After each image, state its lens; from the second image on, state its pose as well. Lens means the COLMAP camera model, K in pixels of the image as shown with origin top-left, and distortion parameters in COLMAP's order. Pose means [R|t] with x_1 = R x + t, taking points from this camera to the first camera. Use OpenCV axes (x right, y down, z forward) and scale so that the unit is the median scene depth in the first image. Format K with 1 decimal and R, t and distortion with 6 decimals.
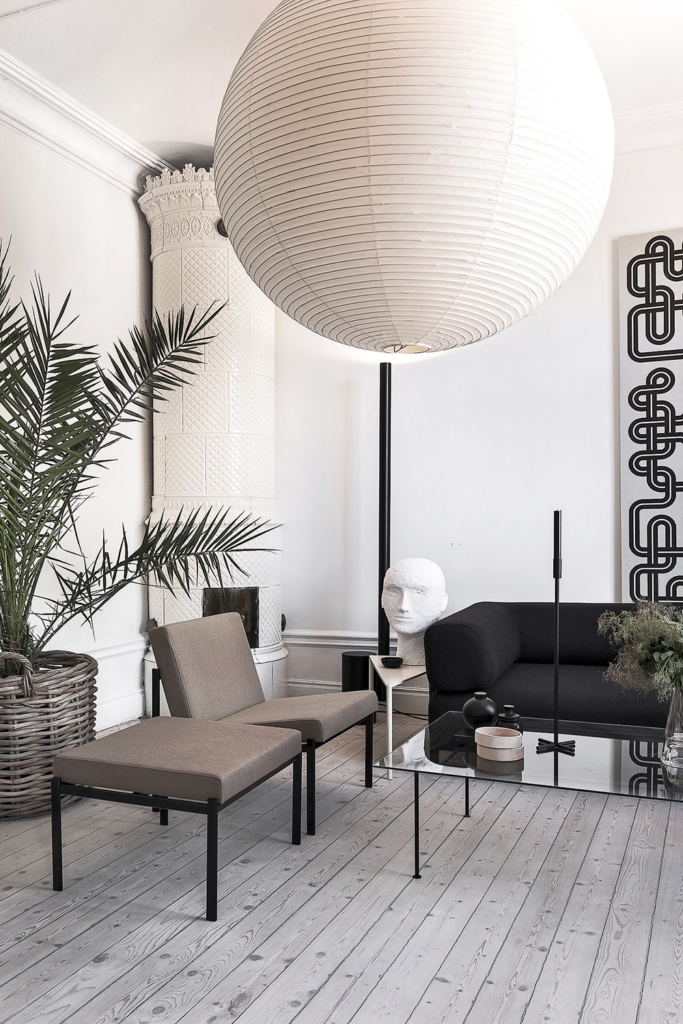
lens RADIAL K [[756.8, 0, 339.8], [0, 756.8, 546.1], [0, 0, 1]] dist [0.011357, 0.002364]
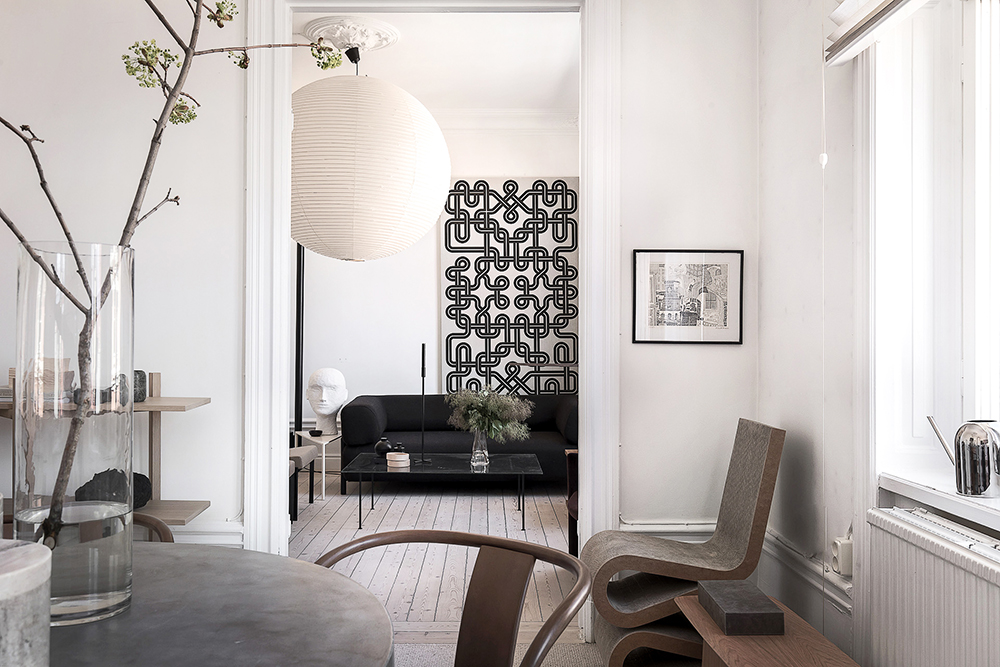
lens RADIAL K [[892.9, 0, 500.0], [0, 892.9, 333.5], [0, 0, 1]] dist [0.000608, 0.000152]
pose [[0.887446, 0.010955, 0.460781, -0.427726], [0.003381, 0.999536, -0.030276, -0.000254], [-0.460899, 0.028426, 0.886997, -0.818298]]
